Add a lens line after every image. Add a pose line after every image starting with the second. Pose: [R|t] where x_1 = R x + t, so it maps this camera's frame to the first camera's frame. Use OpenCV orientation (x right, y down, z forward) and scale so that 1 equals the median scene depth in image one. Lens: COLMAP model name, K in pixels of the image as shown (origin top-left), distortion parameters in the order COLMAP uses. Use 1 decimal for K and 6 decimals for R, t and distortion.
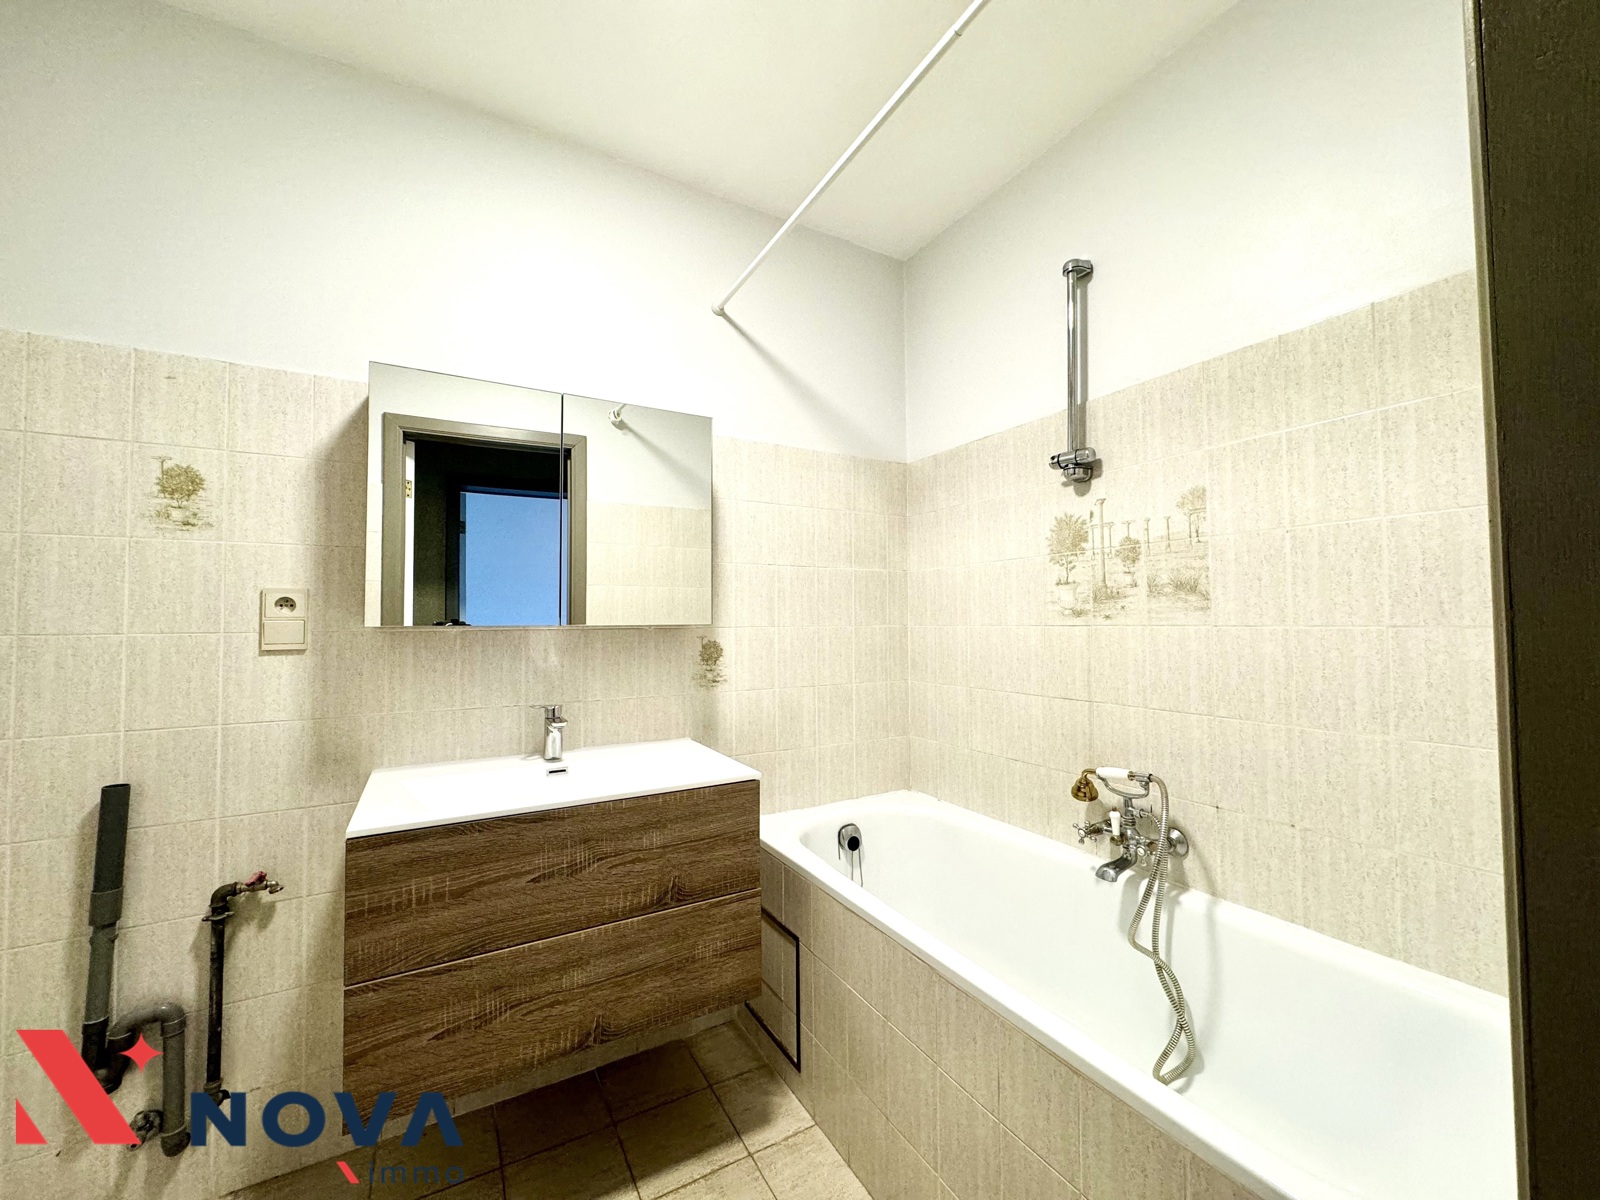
lens RADIAL K [[633.8, 0, 800.5], [0, 633.8, 601.0], [0, 0, 1]] dist [-0.002221, 0.000791]
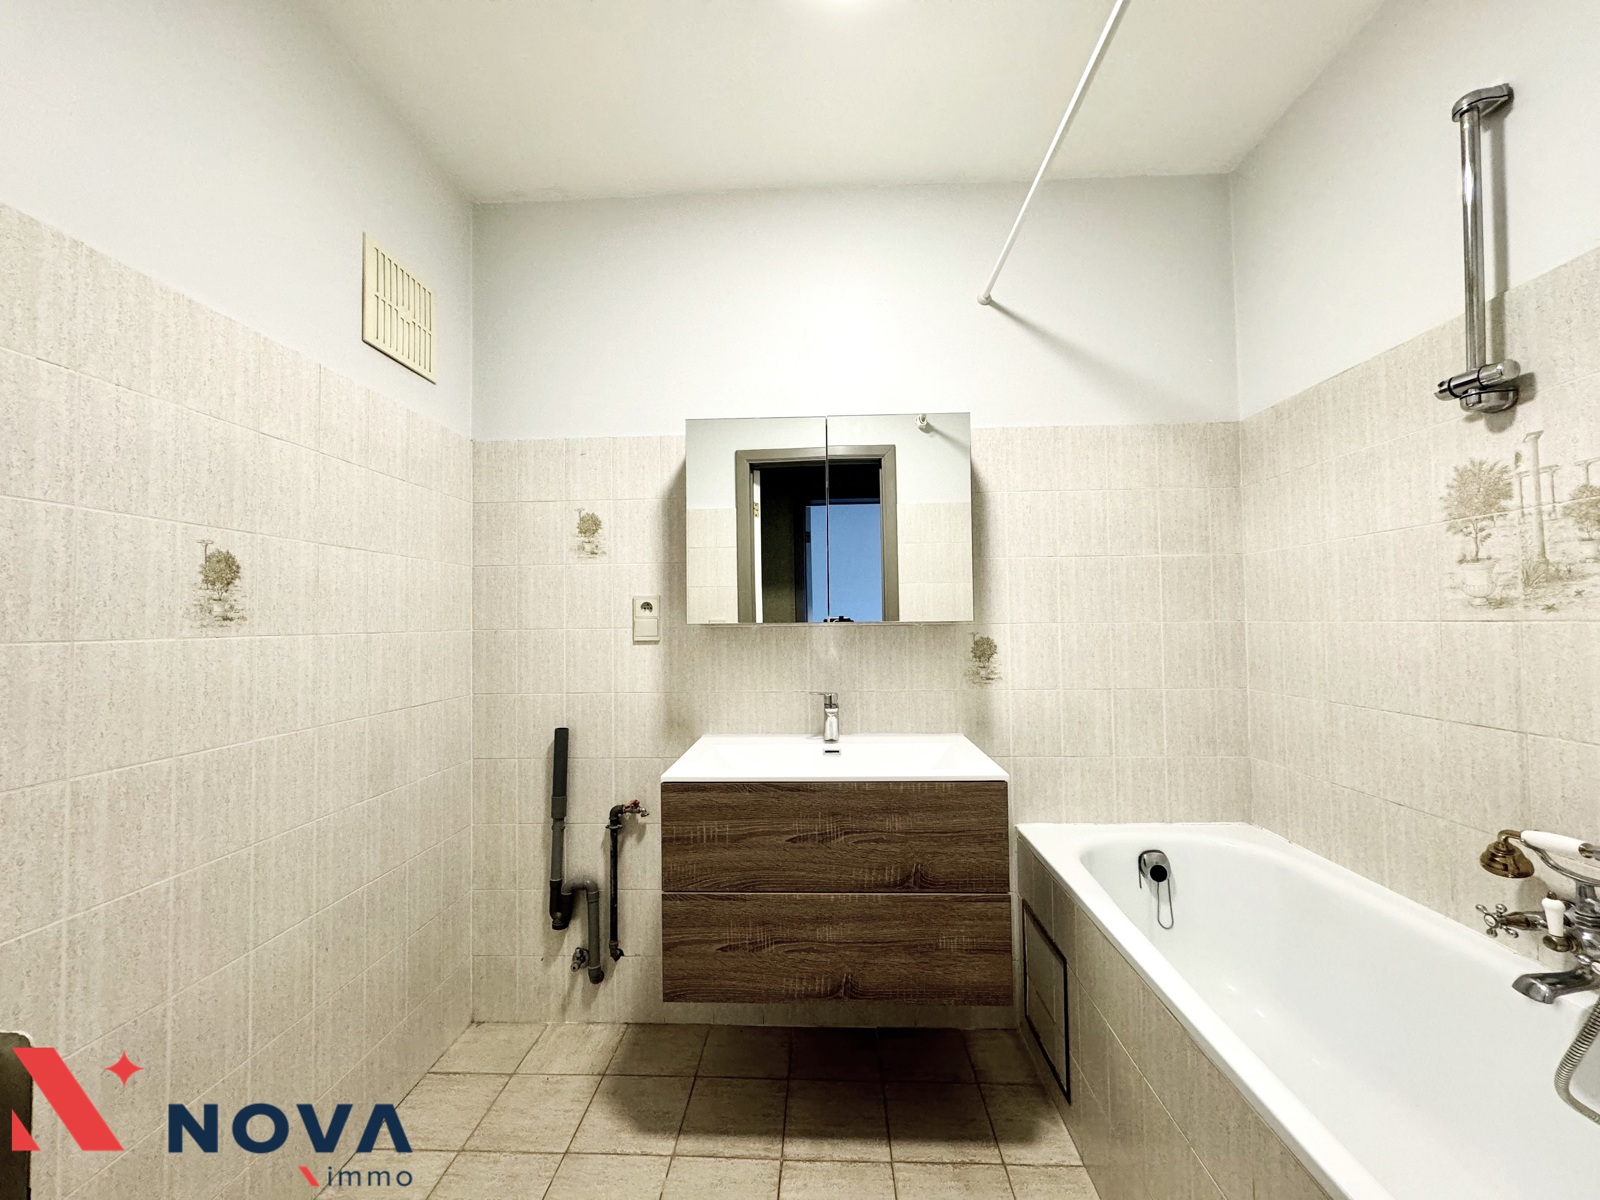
lens RADIAL K [[633.8, 0, 800.5], [0, 633.8, 601.0], [0, 0, 1]] dist [-0.002221, 0.000791]
pose [[0.846465, -0.019931, -0.532071, 0.168749], [0.024122, 0.999709, 0.000927, -0.001712], [0.531897, -0.013620, 0.846699, 0.016111]]
